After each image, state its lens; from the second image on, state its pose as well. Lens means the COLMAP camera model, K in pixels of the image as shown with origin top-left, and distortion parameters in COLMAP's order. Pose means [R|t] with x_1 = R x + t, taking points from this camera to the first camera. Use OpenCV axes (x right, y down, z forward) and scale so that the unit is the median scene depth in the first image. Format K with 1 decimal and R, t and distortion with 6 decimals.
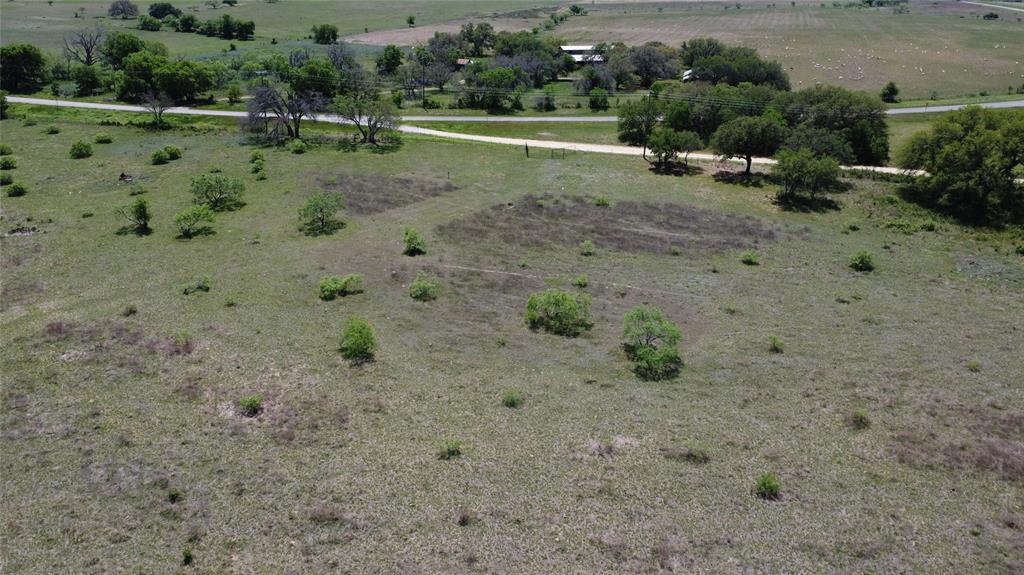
lens RADIAL K [[753.9, 0, 511.5], [0, 753.9, 287.7], [0, 0, 1]] dist [0.001153, 0.001353]
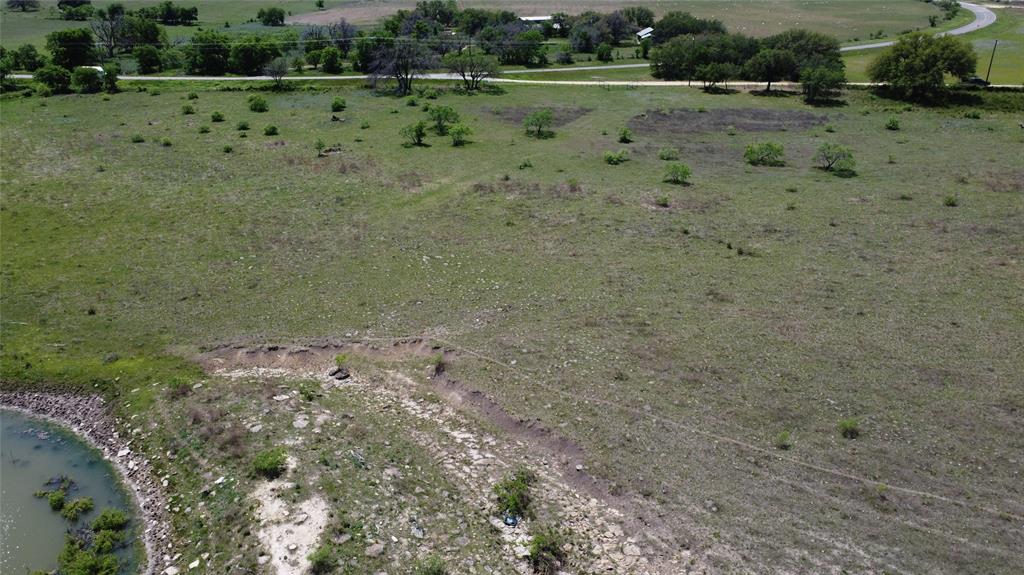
lens RADIAL K [[753.9, 0, 512.0], [0, 753.9, 287.9], [0, 0, 1]] dist [0.001153, 0.001353]
pose [[0.969047, -0.112953, 0.219522, -0.510014], [0.109246, 0.993592, 0.028990, 0.124413], [-0.221389, -0.004110, 0.975177, -0.283636]]
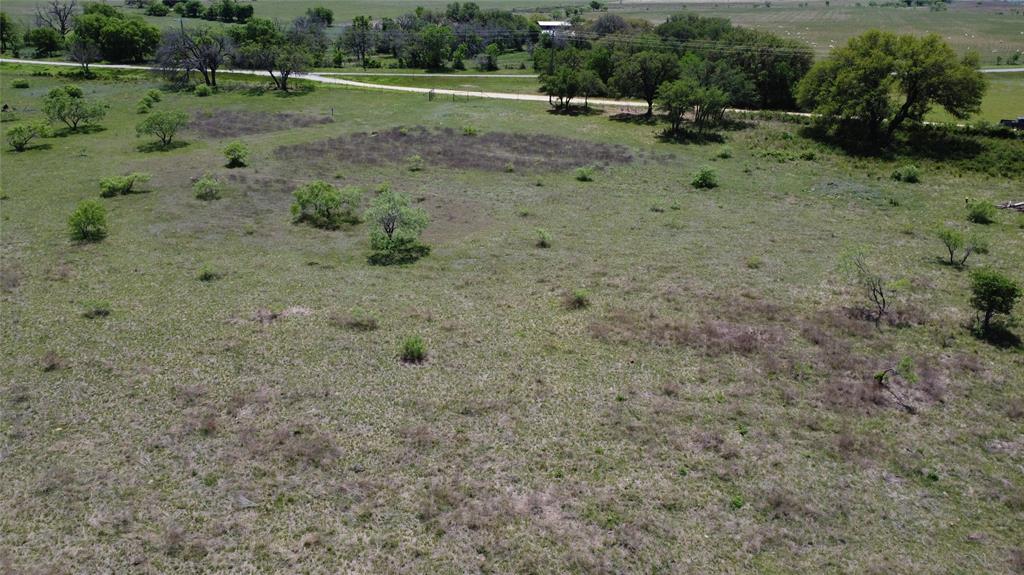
lens RADIAL K [[753.9, 0, 512.7], [0, 753.9, 286.9], [0, 0, 1]] dist [0.001153, 0.001353]
pose [[0.997774, 0.024395, -0.062061, 0.205355], [-0.025417, 0.999553, -0.015731, 0.081721], [0.061649, 0.017273, 0.997948, 0.053593]]
